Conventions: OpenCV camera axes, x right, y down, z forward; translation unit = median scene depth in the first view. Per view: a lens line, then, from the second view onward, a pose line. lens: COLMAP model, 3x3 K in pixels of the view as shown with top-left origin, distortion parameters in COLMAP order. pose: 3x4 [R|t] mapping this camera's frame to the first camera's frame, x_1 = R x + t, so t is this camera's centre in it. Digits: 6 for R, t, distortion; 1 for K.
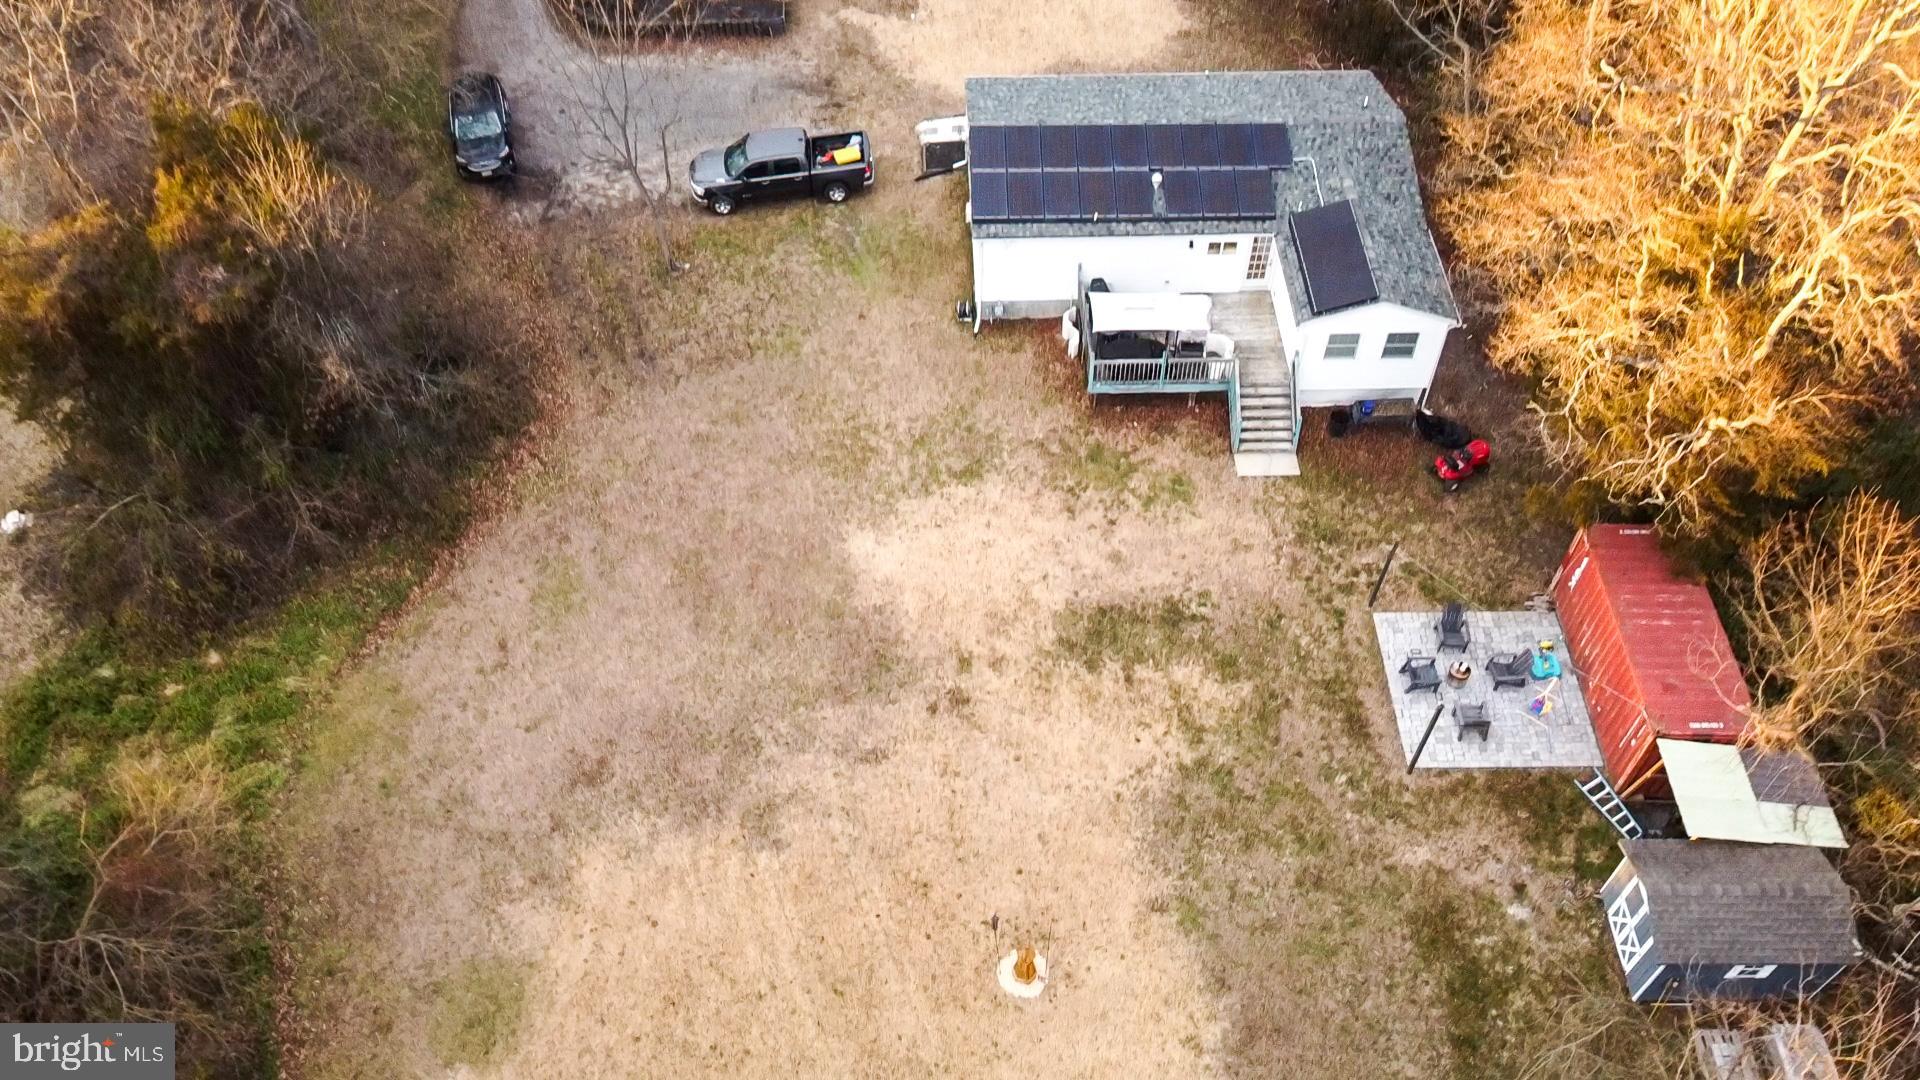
lens RADIAL K [[1527.7, 0, 932.3], [0, 1527.7, 518.1], [0, 0, 1]] dist [0.010165, -0.004508]
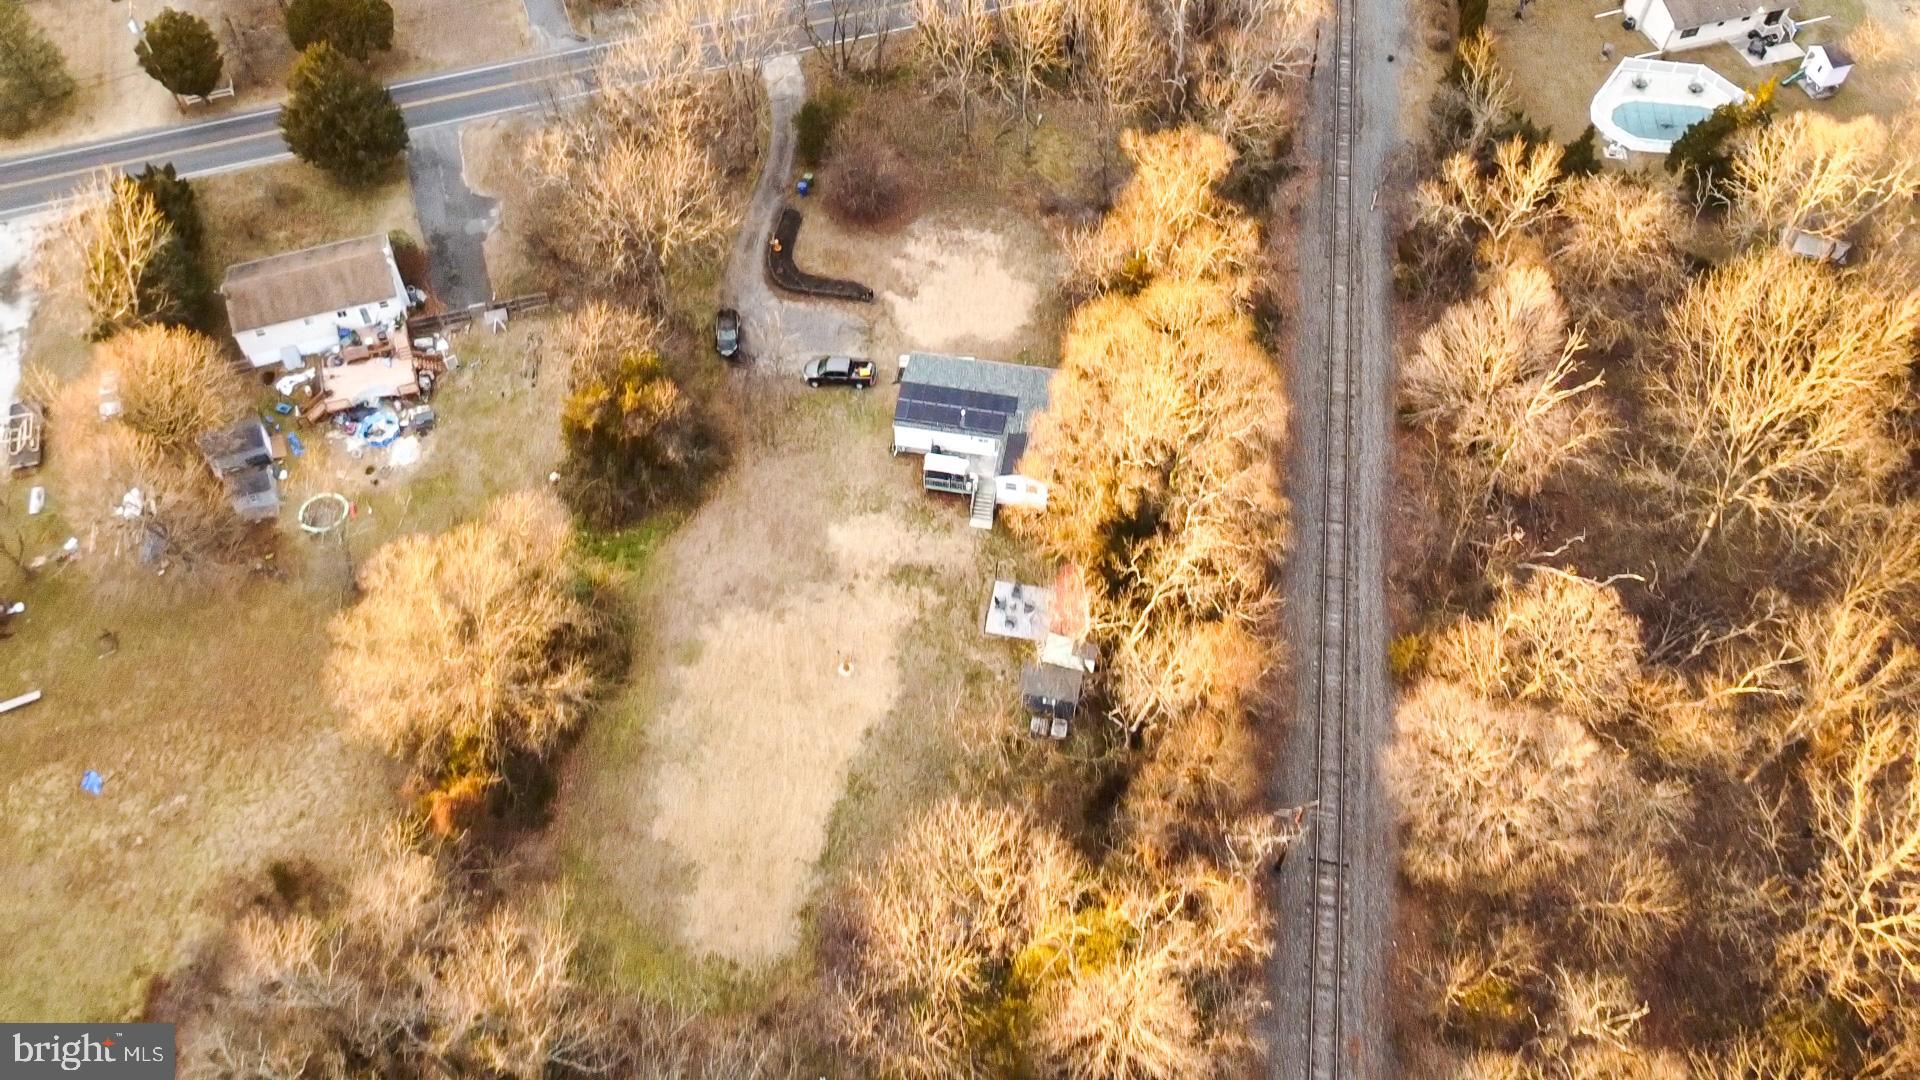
lens RADIAL K [[1513.7, 0, 936.4], [0, 1513.7, 538.5], [0, 0, 1]] dist [0.001384, -0.002612]
pose [[0.981059, 0.157037, -0.113415, 0.498012], [-0.147735, 0.985257, 0.086278, -0.256085], [0.125291, -0.067888, 0.989795, -1.909309]]
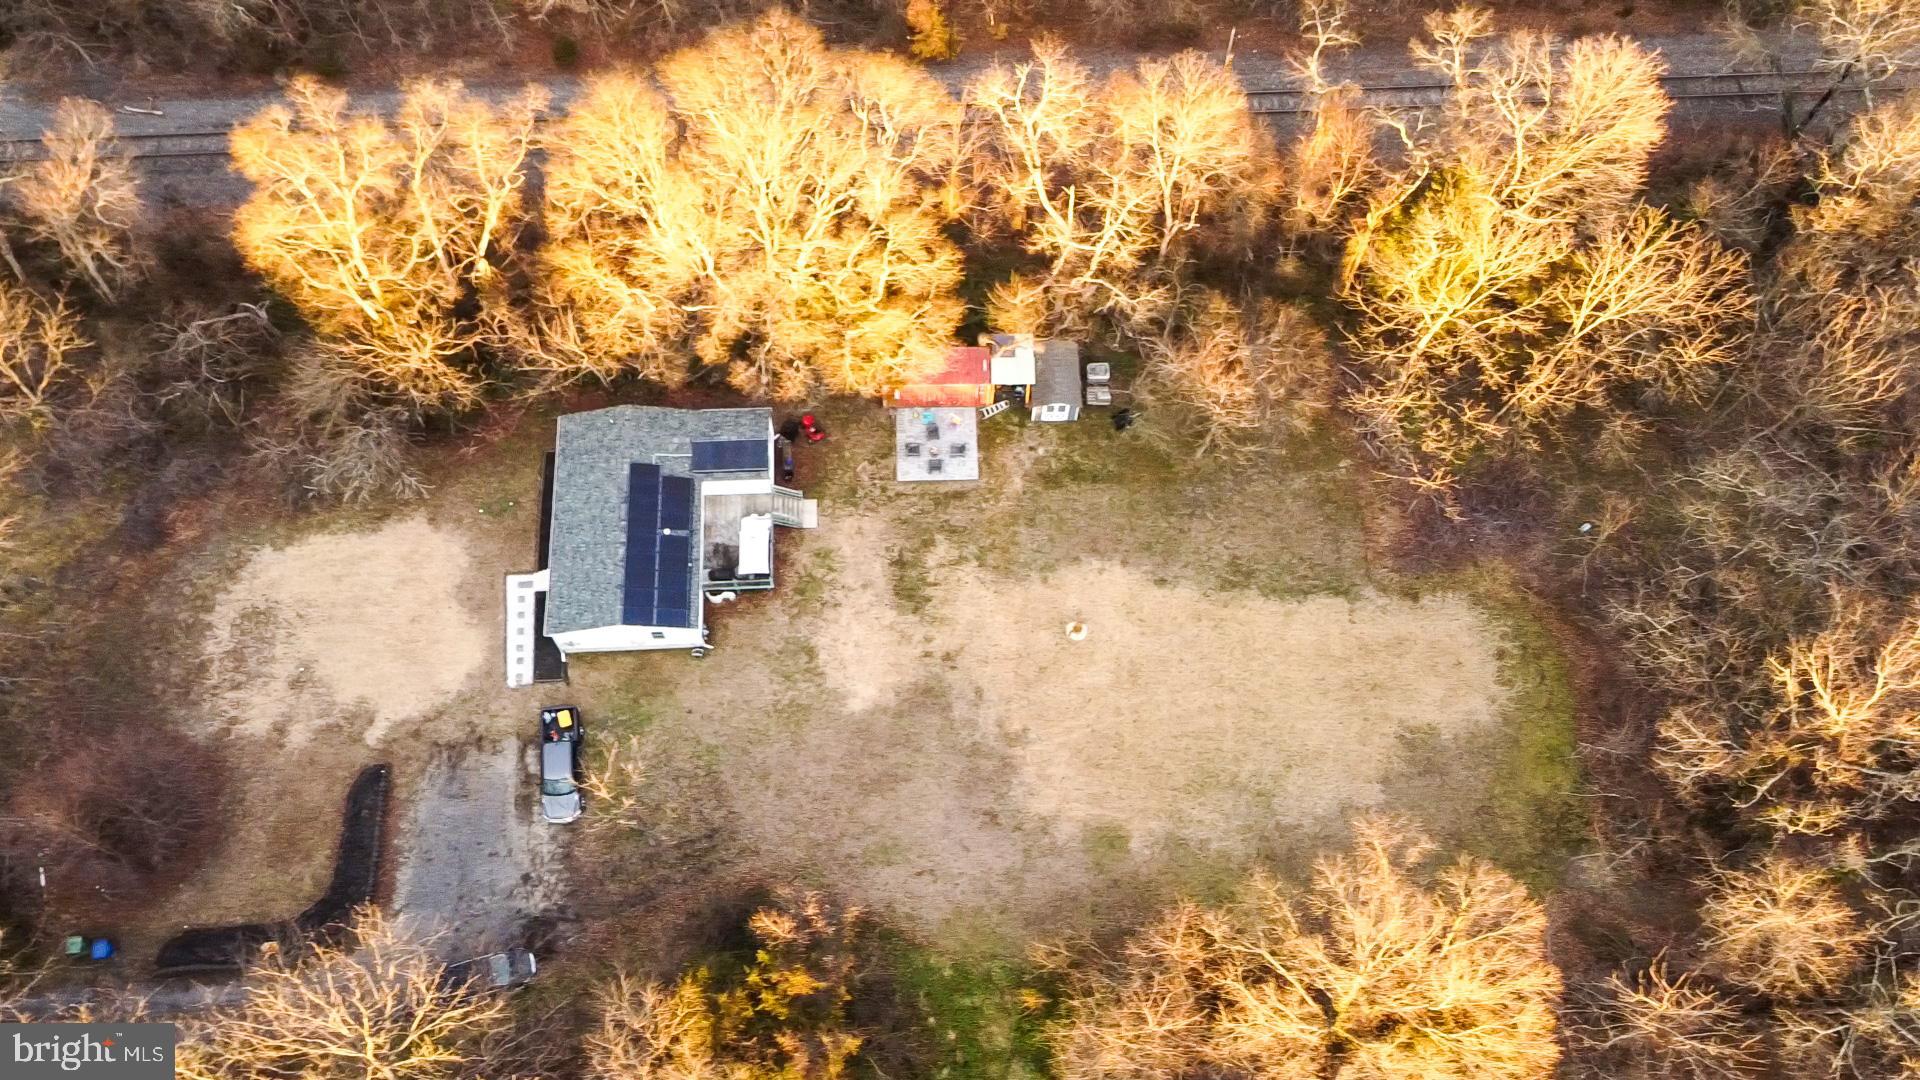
lens RADIAL K [[1527.7, 0, 932.3], [0, 1527.7, 518.1], [0, 0, 1]] dist [0.010165, -0.004508]
pose [[-0.026194, -0.909222, 0.415486, -0.694703], [0.757535, 0.253141, 0.601715, -1.237478], [-0.652269, 0.330506, 0.682137, -0.538018]]
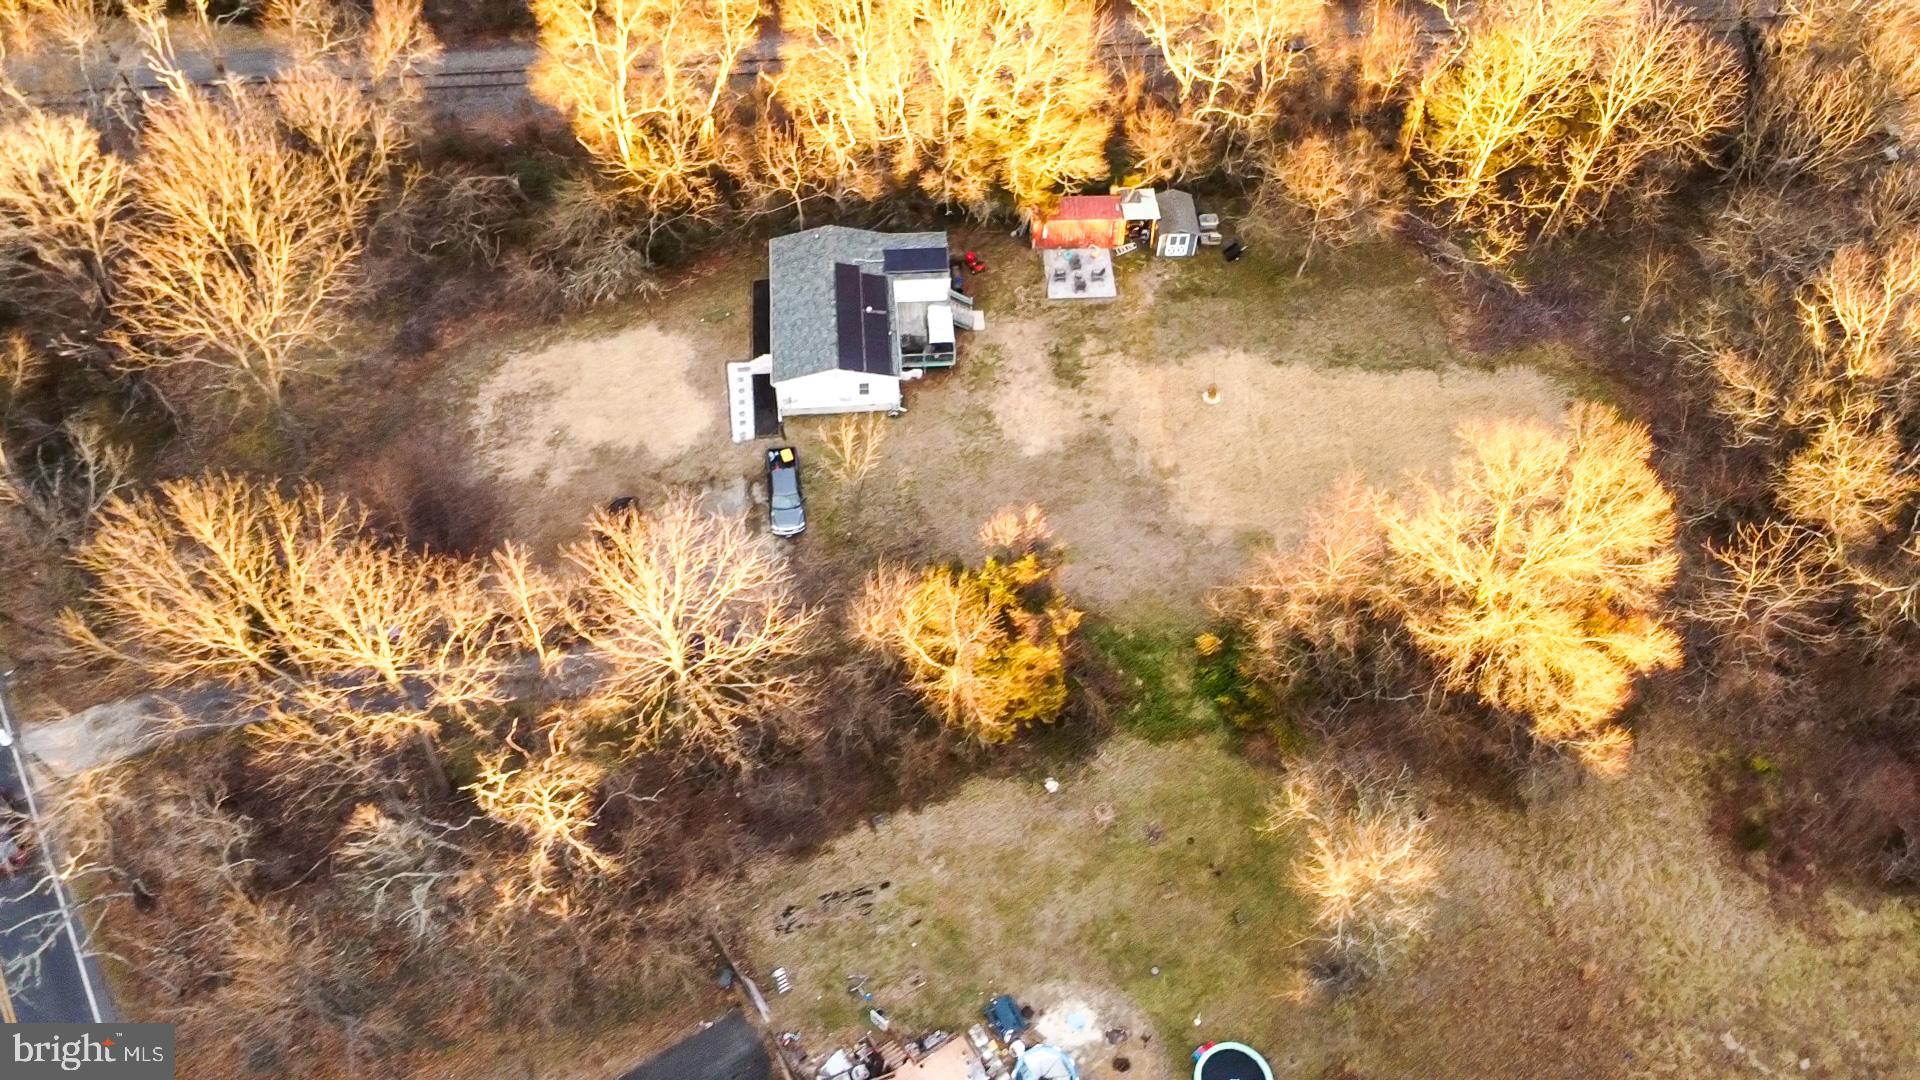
lens RADIAL K [[1527.7, 0, 932.3], [0, 1527.7, 518.1], [0, 0, 1]] dist [0.010165, -0.004508]
pose [[-0.052680, -0.797861, 0.600535, -1.615520], [0.754079, 0.362462, 0.547710, -1.419892], [-0.654668, 0.481704, 0.582556, -0.231179]]
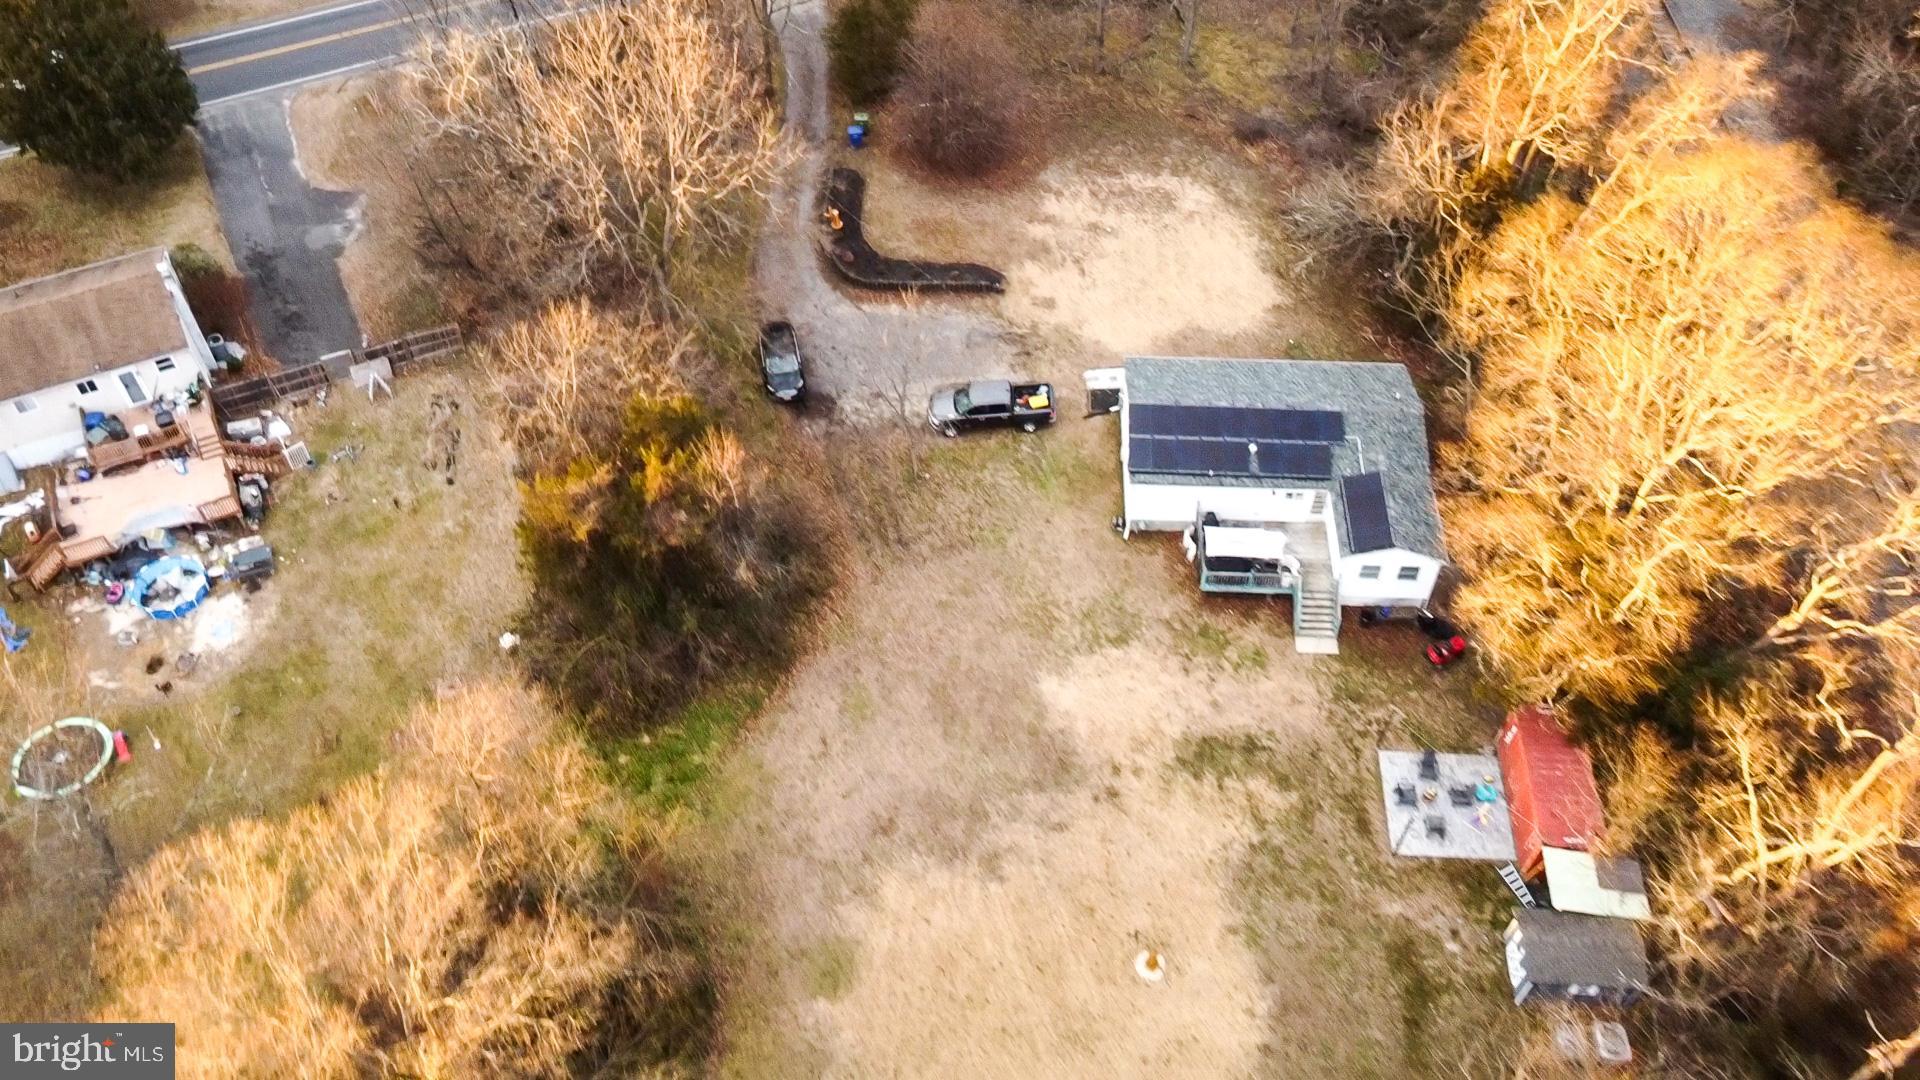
lens RADIAL K [[1513.7, 0, 936.4], [0, 1513.7, 538.5], [0, 0, 1]] dist [0.001384, -0.002612]
pose [[0.997804, 0.049692, -0.043796, -0.106751], [-0.049412, 0.998751, 0.007440, -0.145466], [0.044111, -0.005260, 0.999013, -0.567907]]
